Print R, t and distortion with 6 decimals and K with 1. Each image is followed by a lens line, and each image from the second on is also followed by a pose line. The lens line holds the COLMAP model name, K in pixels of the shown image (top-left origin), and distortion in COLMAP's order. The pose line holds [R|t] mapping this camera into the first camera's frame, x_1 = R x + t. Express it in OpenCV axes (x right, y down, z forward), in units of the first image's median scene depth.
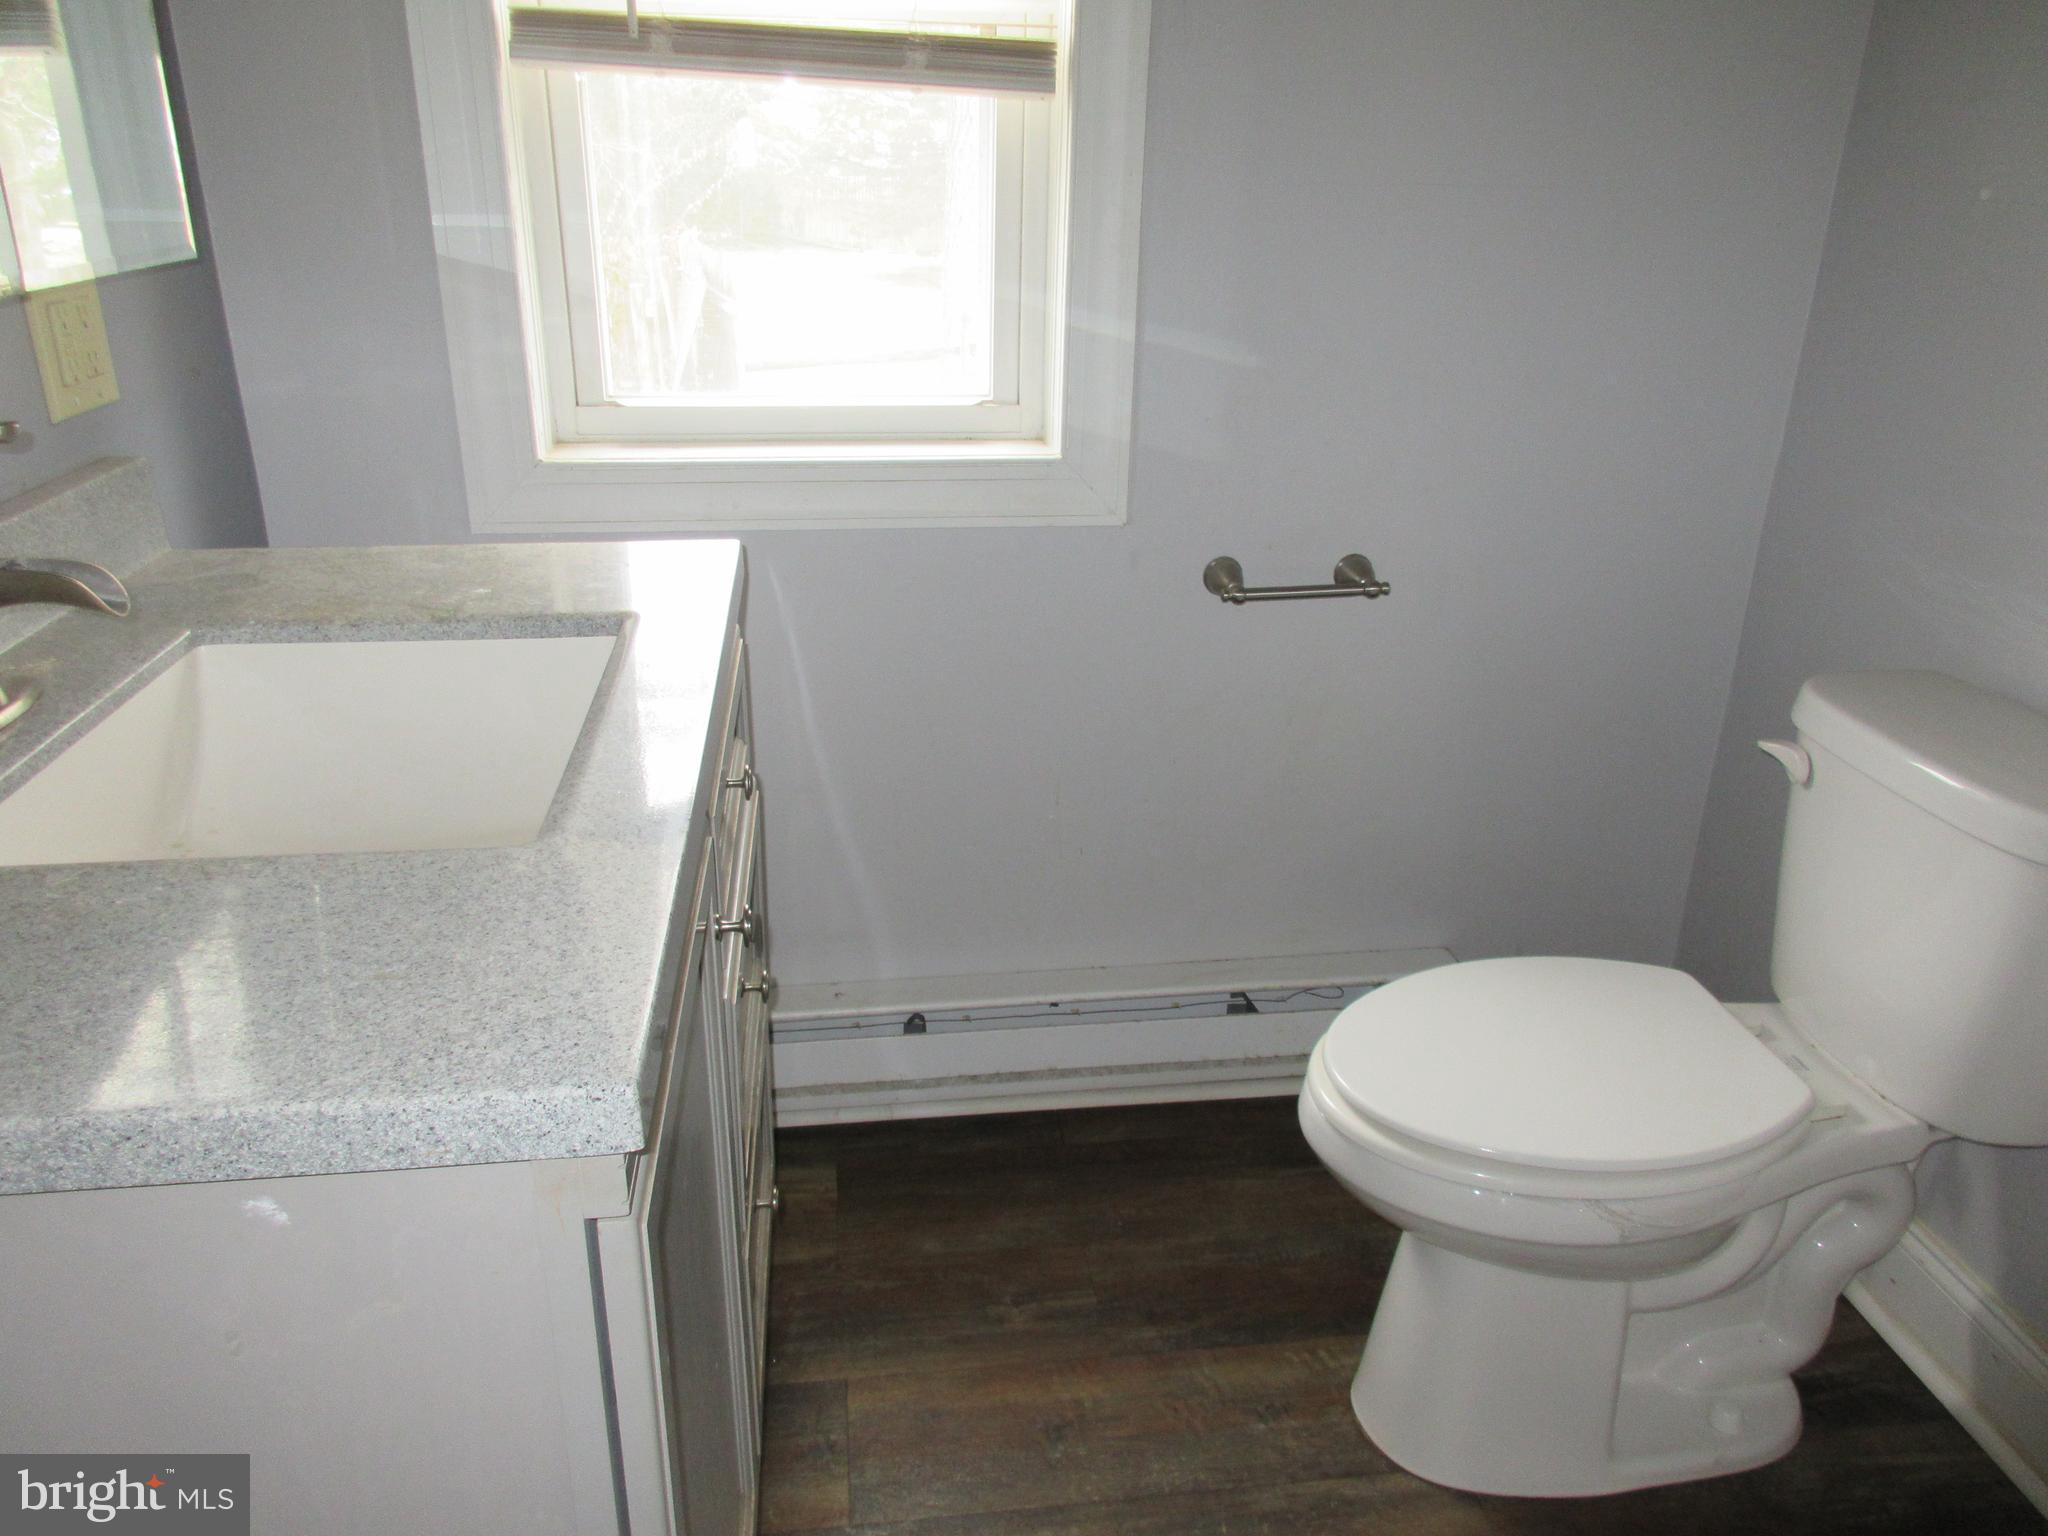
lens RADIAL K [[1528.7, 0, 1028.5], [0, 1528.7, 771.0], [0, 0, 1]] dist [0.008026, 0.004668]
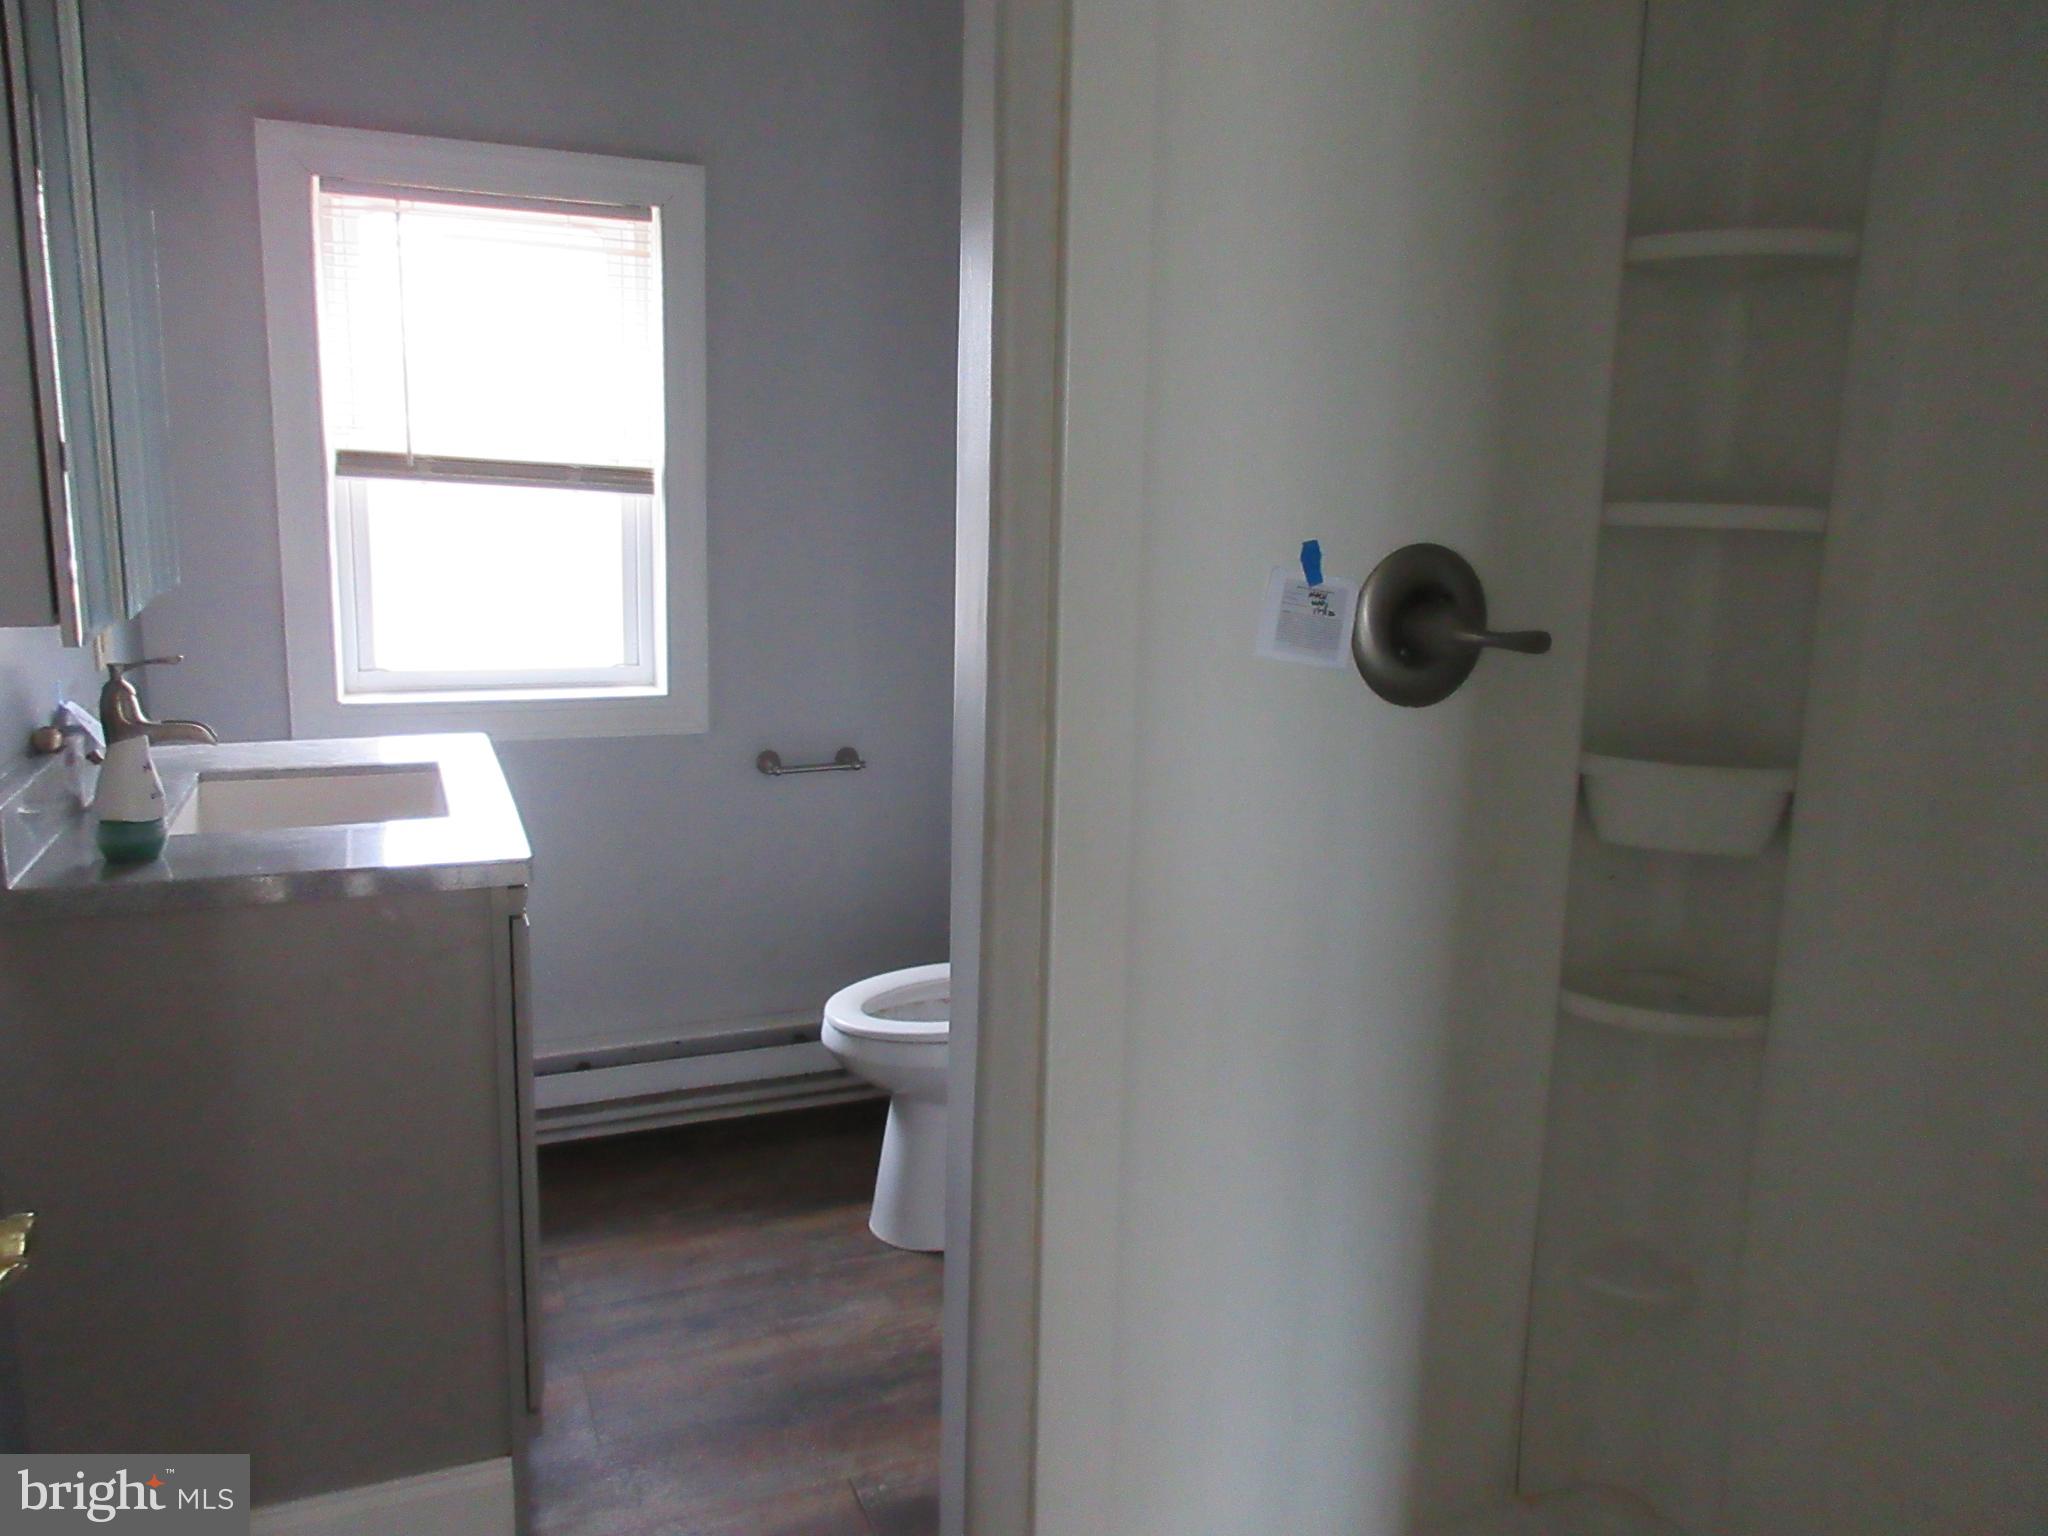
lens RADIAL K [[1528.7, 0, 1028.5], [0, 1528.7, 771.0], [0, 0, 1]] dist [0.008026, 0.004668]
pose [[0.965918, -0.040791, 0.255613, -0.029720], [0.091510, 0.977549, -0.189801, 0.255192], [-0.242132, 0.206724, 0.947965, -0.736568]]
